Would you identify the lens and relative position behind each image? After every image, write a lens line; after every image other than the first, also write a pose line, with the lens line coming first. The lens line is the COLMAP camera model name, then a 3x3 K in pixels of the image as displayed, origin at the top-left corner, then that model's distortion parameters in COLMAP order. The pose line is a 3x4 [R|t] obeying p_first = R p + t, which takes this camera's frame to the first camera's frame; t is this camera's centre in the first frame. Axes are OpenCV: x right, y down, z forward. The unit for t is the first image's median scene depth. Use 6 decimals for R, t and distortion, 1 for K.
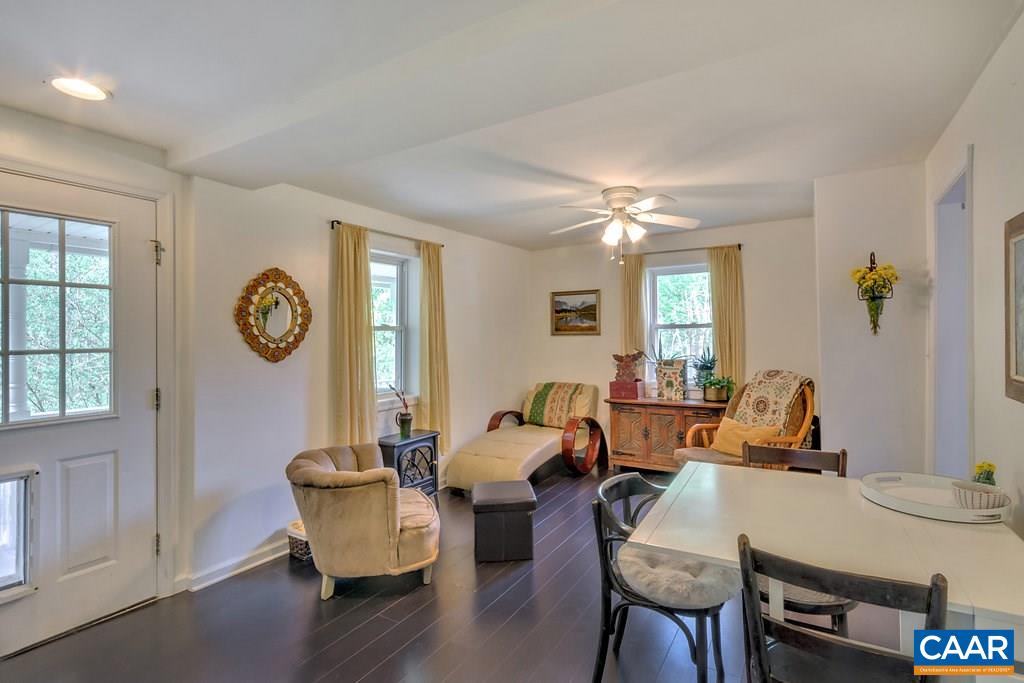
lens RADIAL K [[475.1, 0, 512.0], [0, 475.1, 341.5], [0, 0, 1]] dist [0.000423, 0.000084]
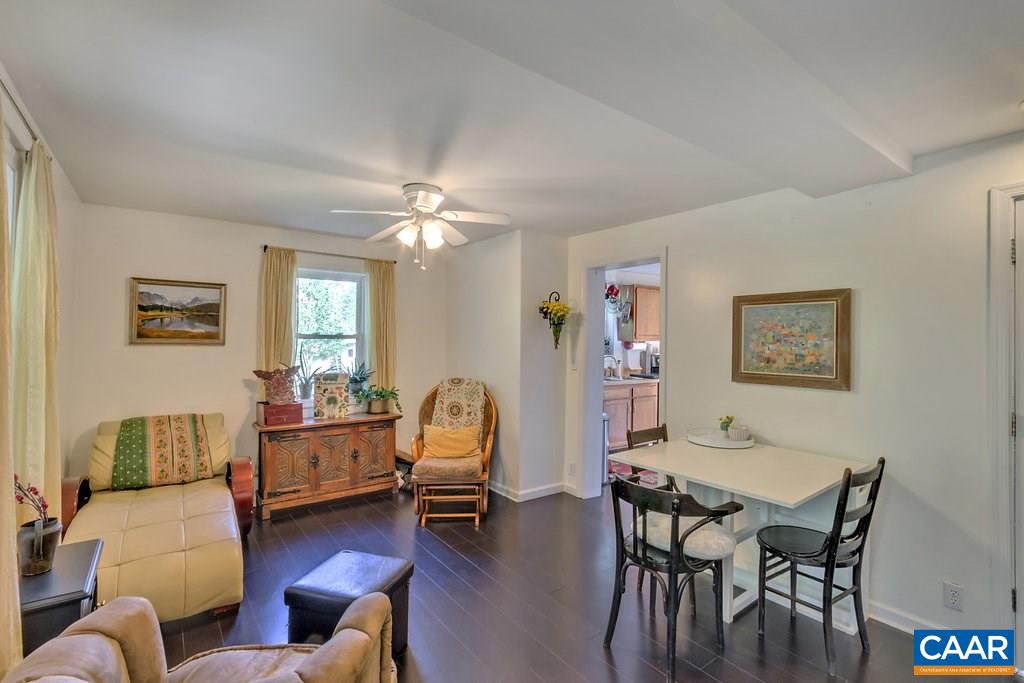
lens RADIAL K [[475.1, 0, 512.0], [0, 475.1, 341.5], [0, 0, 1]] dist [0.000423, 0.000084]
pose [[0.389686, 0.019349, 0.920745, -0.351177], [0.000502, 0.999775, -0.021222, -0.003303], [-0.920948, 0.008732, 0.389588, 0.317575]]
